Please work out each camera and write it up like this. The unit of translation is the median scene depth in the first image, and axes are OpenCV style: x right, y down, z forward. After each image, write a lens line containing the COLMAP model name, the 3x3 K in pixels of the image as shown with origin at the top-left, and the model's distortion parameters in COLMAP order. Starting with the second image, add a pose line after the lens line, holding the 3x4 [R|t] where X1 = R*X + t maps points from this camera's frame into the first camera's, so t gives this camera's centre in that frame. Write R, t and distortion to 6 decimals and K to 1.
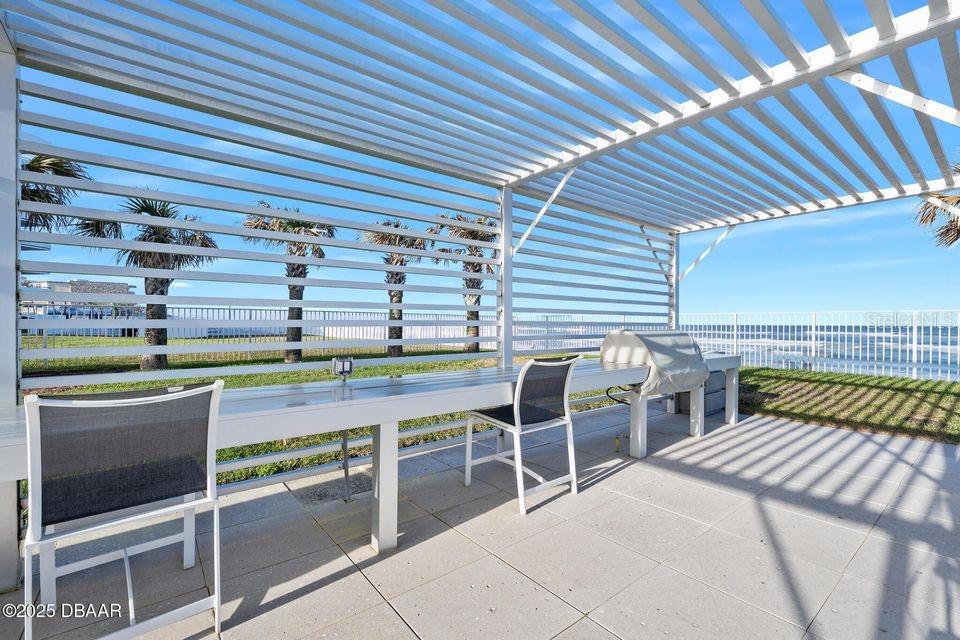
lens RADIAL K [[354.4, 0, 479.3], [0, 354.4, 324.6], [0, 0, 1]] dist [-0.001632, -0.000059]
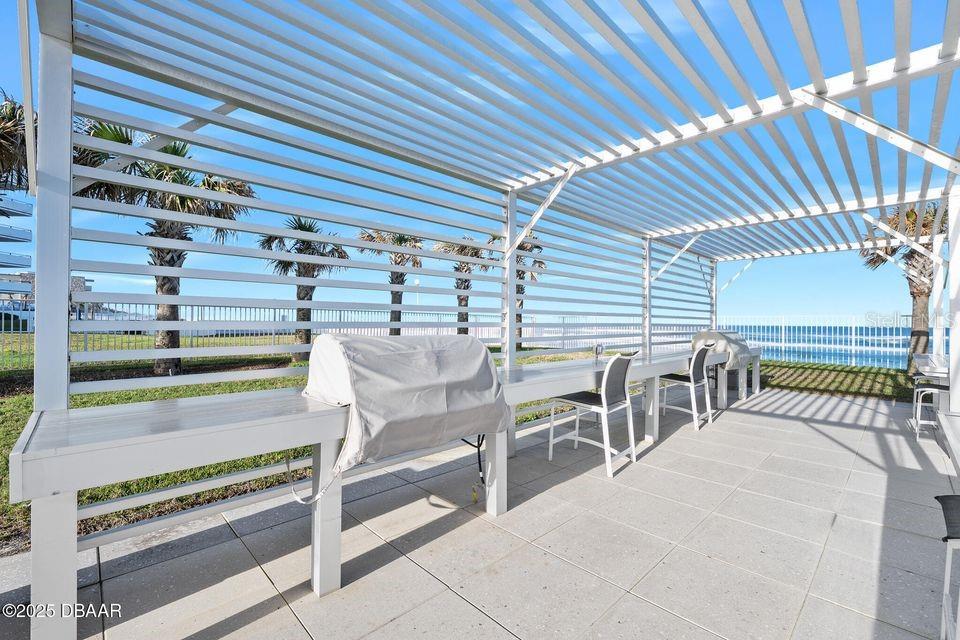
lens RADIAL K [[409.3, 0, 480.0], [0, 409.3, 320.0], [0, 0, 1]] dist [0.004071, -0.000044]
pose [[0.983718, 0.001350, 0.179715, -0.431388], [0.001251, 0.999896, -0.014361, -0.000798], [-0.179716, 0.014352, 0.983614, -0.280953]]
